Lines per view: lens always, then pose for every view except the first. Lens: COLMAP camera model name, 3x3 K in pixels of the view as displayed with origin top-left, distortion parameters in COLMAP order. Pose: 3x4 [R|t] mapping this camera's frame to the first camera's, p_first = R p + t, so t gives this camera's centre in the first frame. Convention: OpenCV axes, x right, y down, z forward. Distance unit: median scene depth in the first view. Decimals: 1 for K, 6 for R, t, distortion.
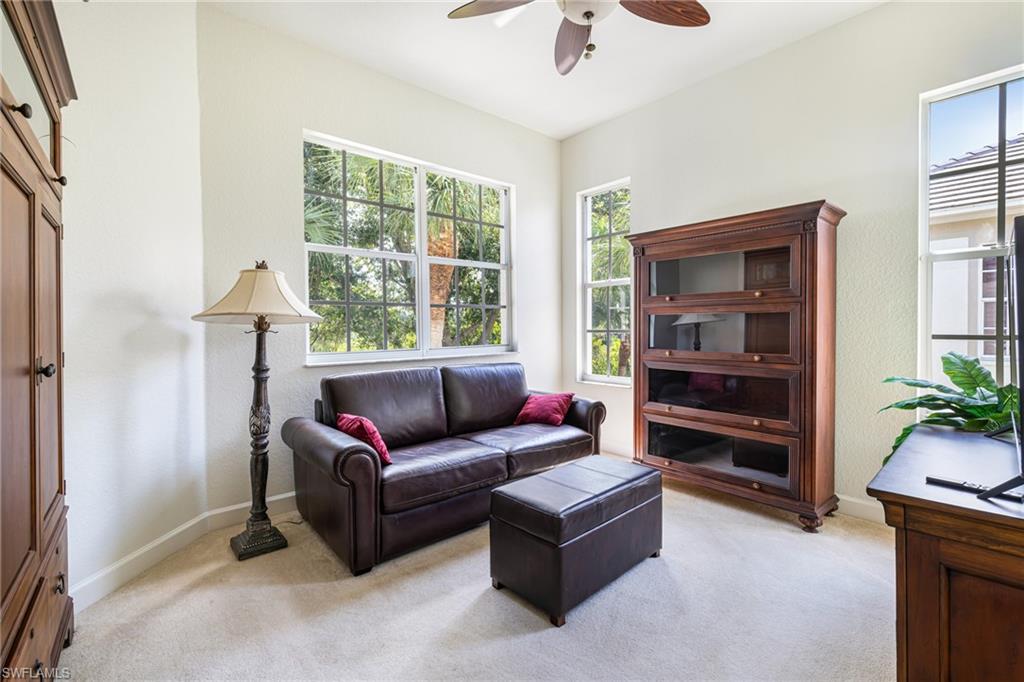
lens RADIAL K [[438.3, 0, 510.4], [0, 438.3, 337.0], [0, 0, 1]] dist [-0.001447, 0.000019]
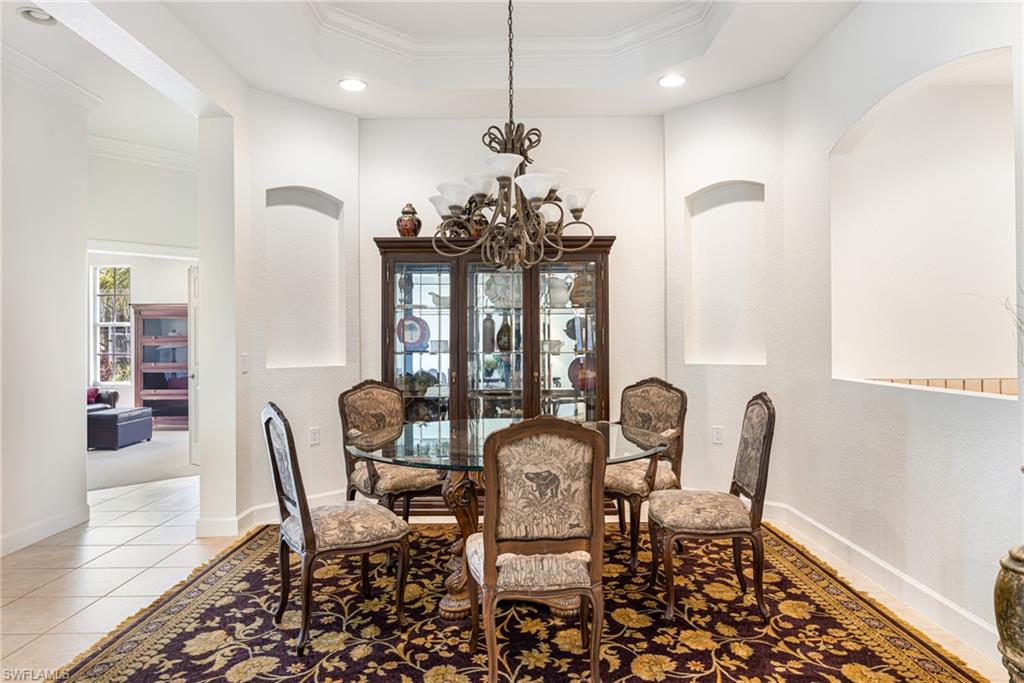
lens RADIAL K [[611.3, 0, 512.0], [0, 611.3, 341.5], [0, 0, 1]] dist [-0.000061, 0.000072]
pose [[0.647722, -0.006638, 0.761848, -0.701551], [0.013594, 0.999904, -0.002846, -0.038166], [-0.761756, 0.012200, 0.647750, -2.037161]]
